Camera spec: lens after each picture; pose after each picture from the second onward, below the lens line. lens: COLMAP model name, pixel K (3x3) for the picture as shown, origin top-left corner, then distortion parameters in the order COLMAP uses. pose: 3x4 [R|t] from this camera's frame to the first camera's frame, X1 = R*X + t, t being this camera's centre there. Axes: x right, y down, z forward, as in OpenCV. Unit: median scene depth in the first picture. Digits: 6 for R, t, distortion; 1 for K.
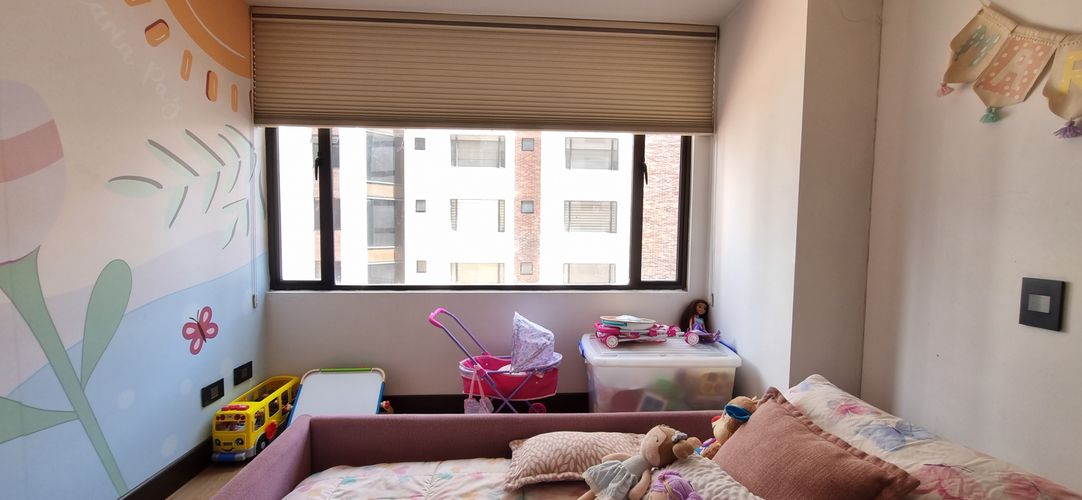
lens RADIAL K [[426.7, 0, 539.3], [0, 426.7, 250.8], [0, 0, 1]] dist [0.003324, 0.000167]
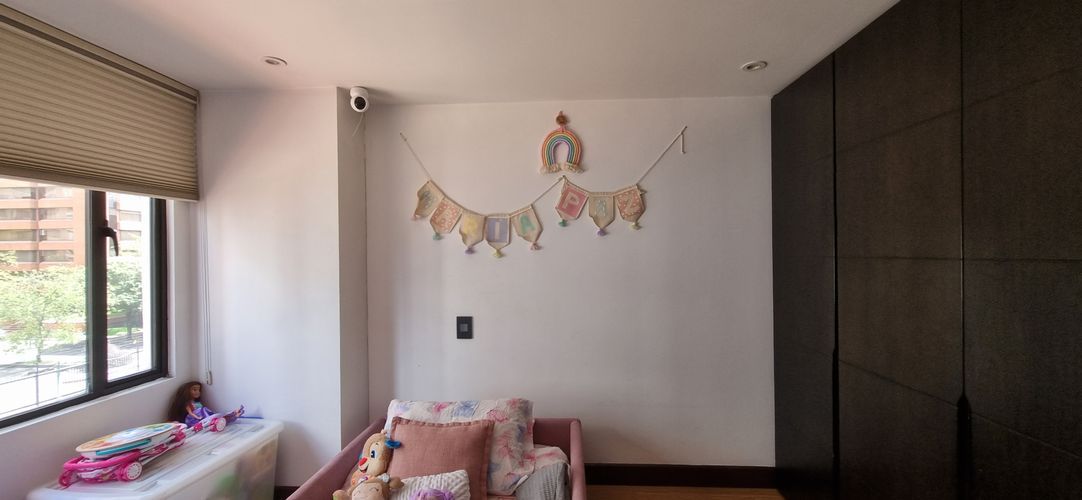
lens RADIAL K [[426.7, 0, 539.4], [0, 426.7, 253.8], [0, 0, 1]] dist [0.003324, 0.000167]
pose [[0.126893, -0.010862, 0.991857, -0.526847], [0.074326, 0.997233, 0.001412, -0.127920], [-0.989128, 0.073542, 0.127349, 0.177326]]
